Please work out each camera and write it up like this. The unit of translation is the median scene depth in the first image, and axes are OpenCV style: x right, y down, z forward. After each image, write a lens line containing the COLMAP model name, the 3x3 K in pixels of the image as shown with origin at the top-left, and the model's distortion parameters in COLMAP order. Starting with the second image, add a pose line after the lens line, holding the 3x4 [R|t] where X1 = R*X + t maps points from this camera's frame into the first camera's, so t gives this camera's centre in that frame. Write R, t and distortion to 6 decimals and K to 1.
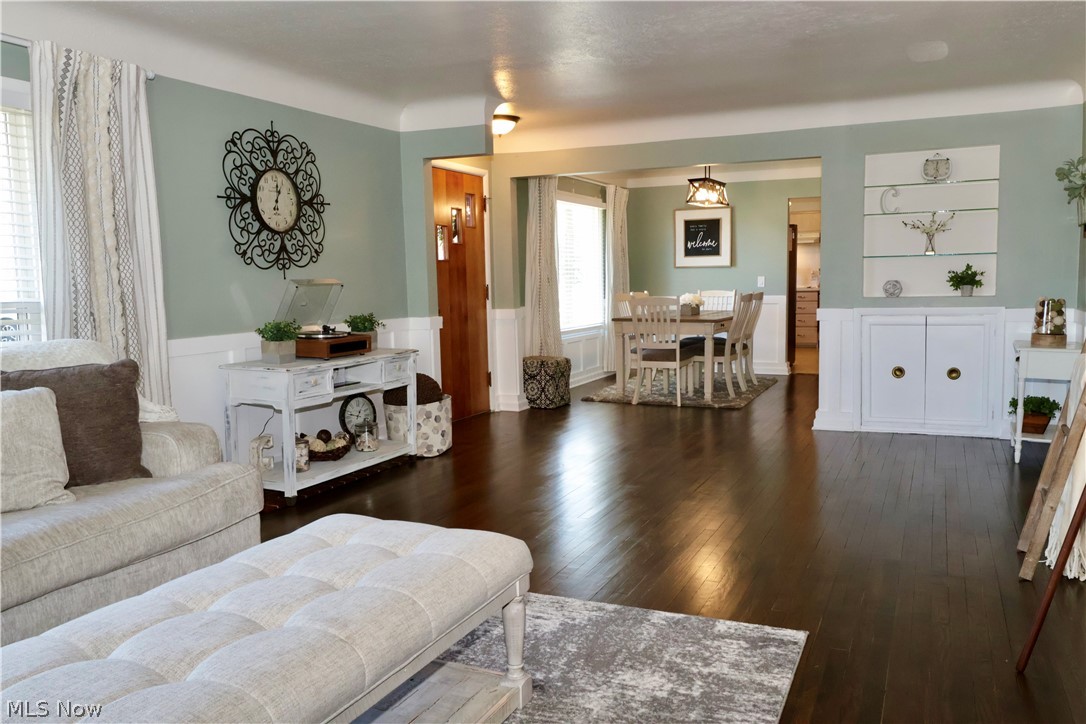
lens RADIAL K [[861.5, 0, 543.3], [0, 861.5, 363.9], [0, 0, 1]] dist [0.009985, 0.002110]
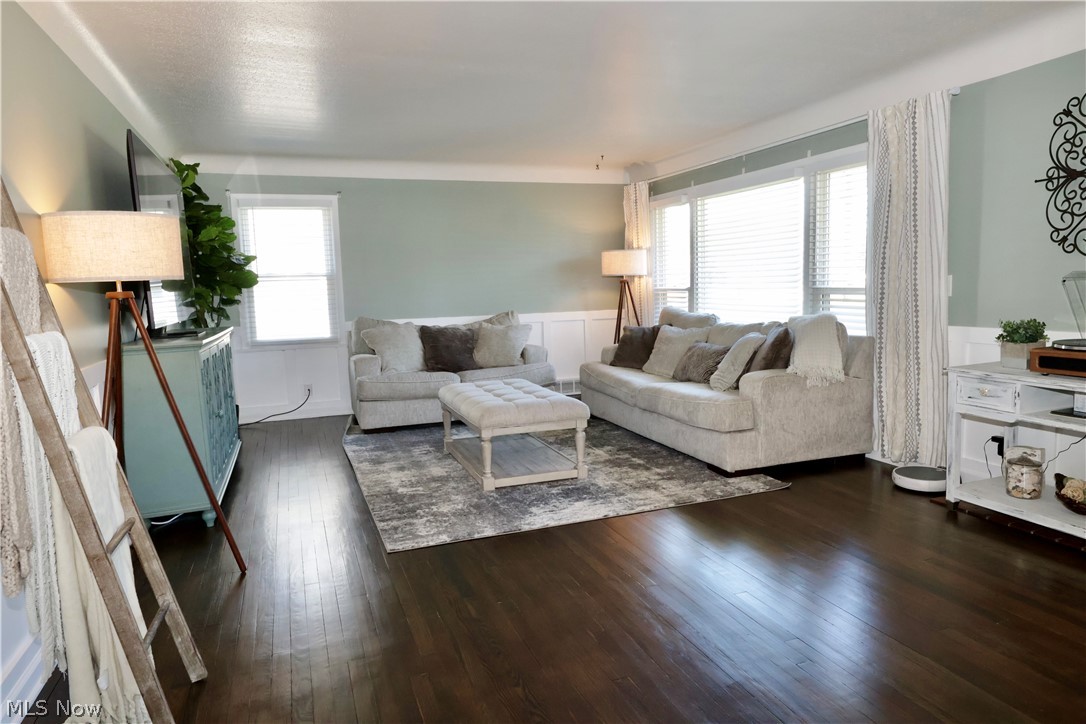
lens RADIAL K [[707.5, 0, 543.1], [0, 707.5, 358.7], [0, 0, 1]] dist [-0.000931, -0.003901]
pose [[-0.713124, 0.106092, -0.692964, 0.533139], [-0.035067, 0.981847, 0.186407, -0.126506], [0.700160, 0.157231, -0.696458, 1.158919]]
